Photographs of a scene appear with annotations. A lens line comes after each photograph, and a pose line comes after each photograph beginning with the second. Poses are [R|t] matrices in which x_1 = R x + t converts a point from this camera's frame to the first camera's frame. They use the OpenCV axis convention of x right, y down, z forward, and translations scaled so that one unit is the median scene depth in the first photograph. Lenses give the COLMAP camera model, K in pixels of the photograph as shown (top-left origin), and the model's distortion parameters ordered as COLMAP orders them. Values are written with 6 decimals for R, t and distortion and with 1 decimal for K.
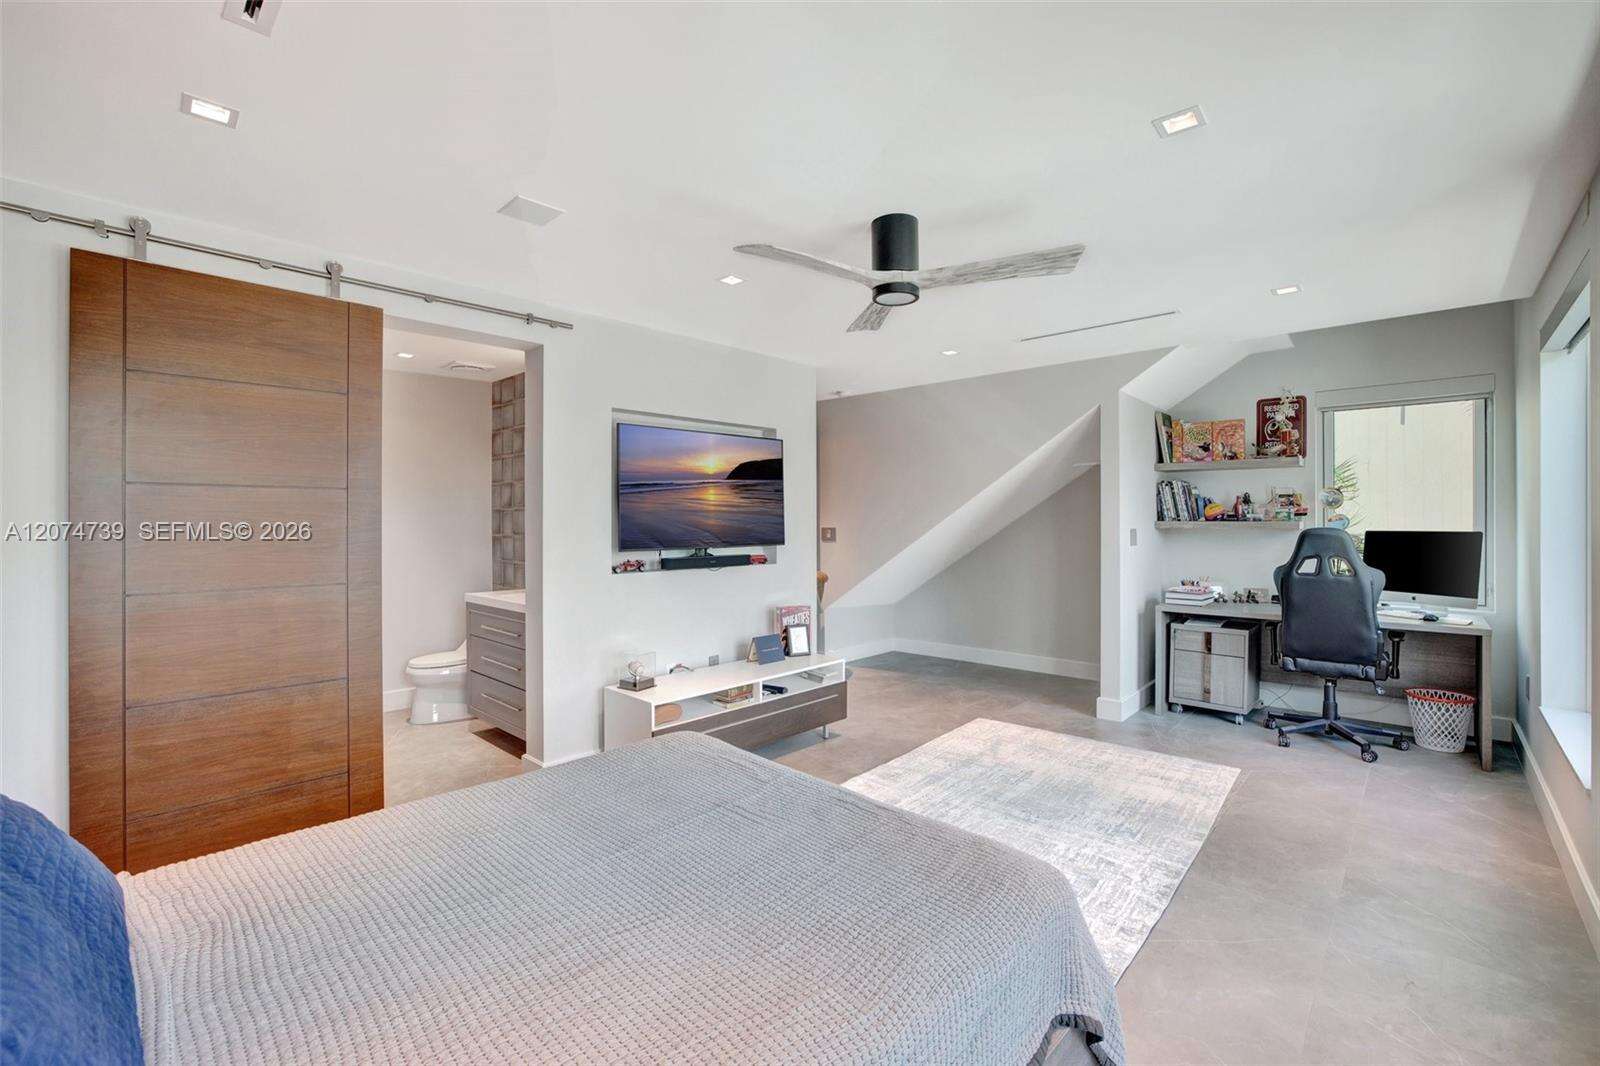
lens RADIAL K [[684.7, 0, 794.6], [0, 684.7, 523.3], [0, 0, 1]] dist [-0.023391, 0.000427]
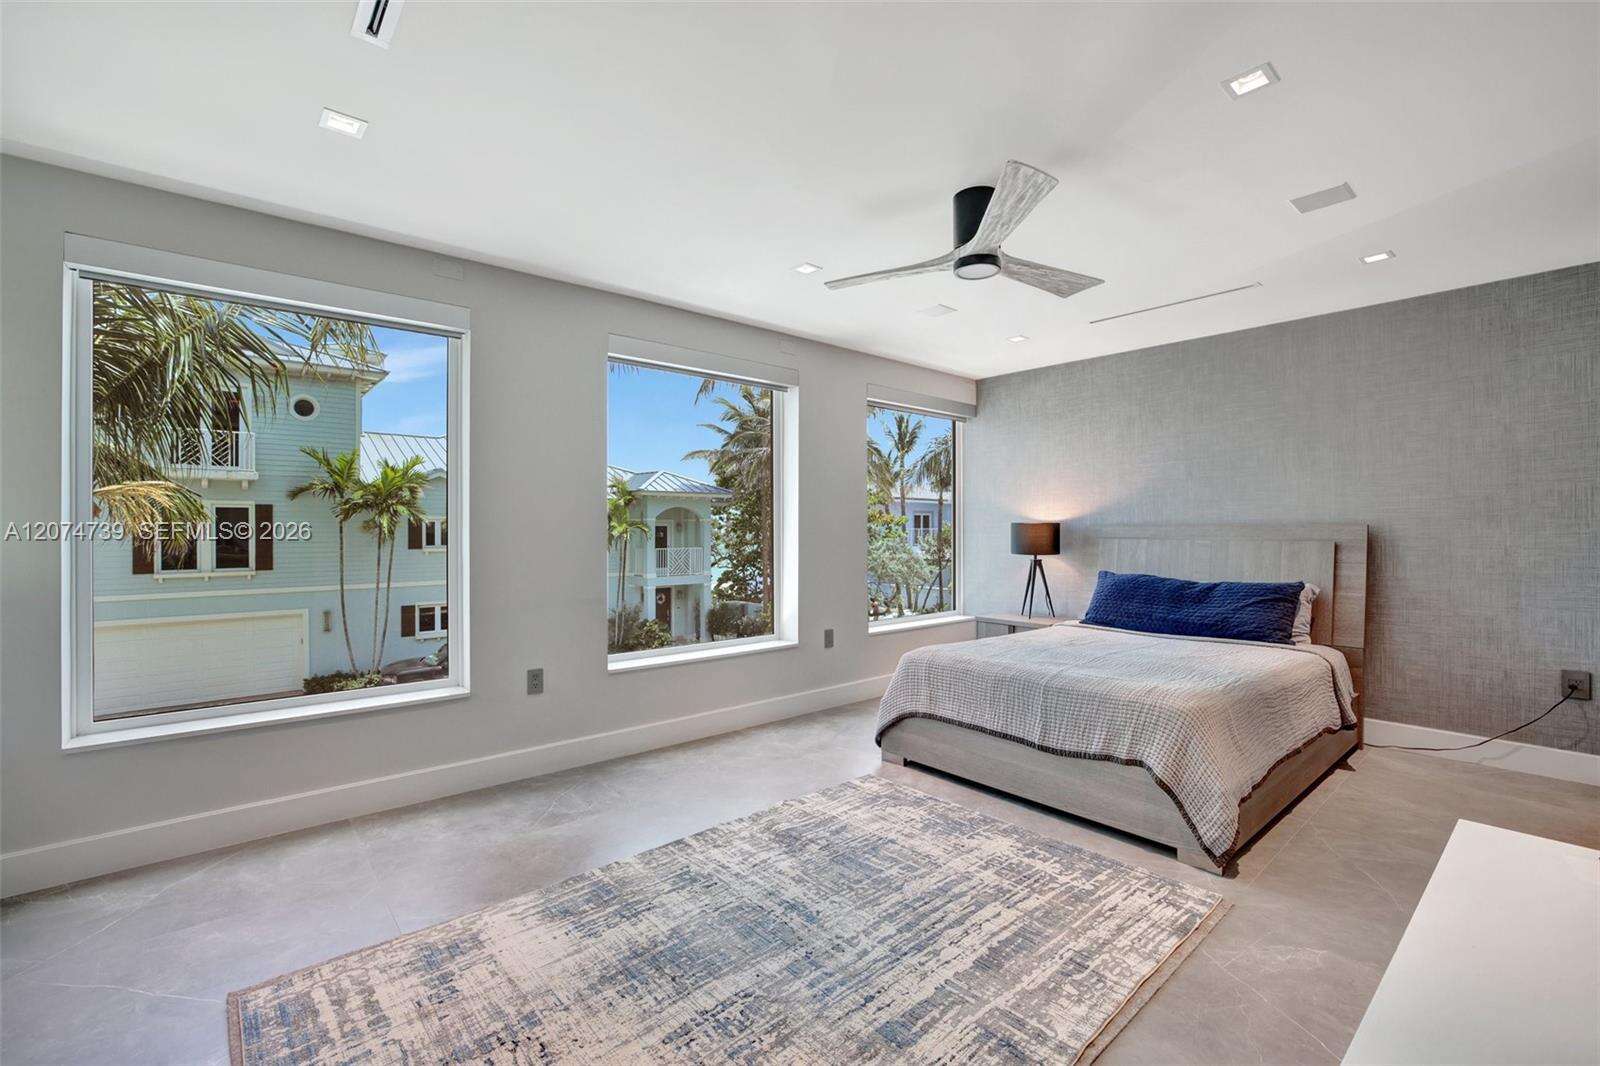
lens RADIAL K [[684.7, 0, 794.6], [0, 684.7, 523.3], [0, 0, 1]] dist [-0.023391, 0.000427]
pose [[-0.994511, 0.009276, 0.104220, 0.194590], [0.008535, 0.999935, -0.007560, 0.033113], [-0.104284, -0.006629, -0.994525, 1.263745]]
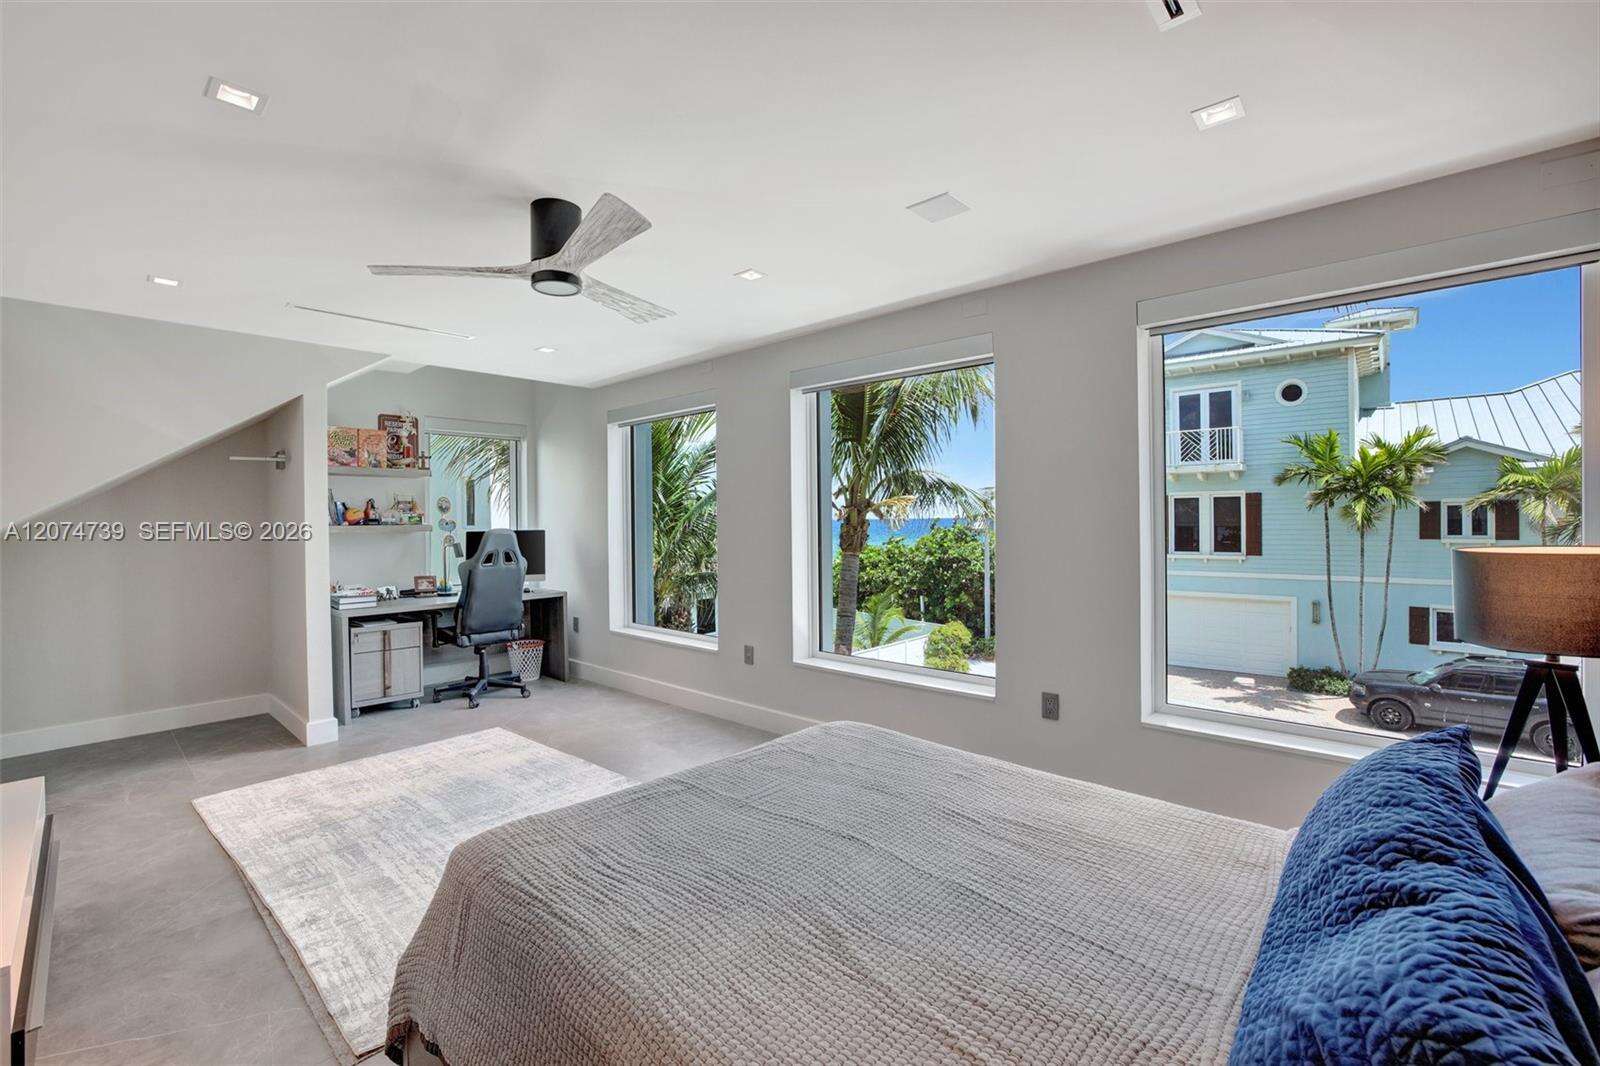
lens RADIAL K [[684.7, 0, 794.6], [0, 684.7, 523.3], [0, 0, 1]] dist [-0.023391, 0.000427]
pose [[-0.015795, -0.001259, 0.999874, -0.507327], [0.014490, 0.999894, 0.001488, 0.002041], [-0.999770, 0.014511, -0.015775, 0.424678]]
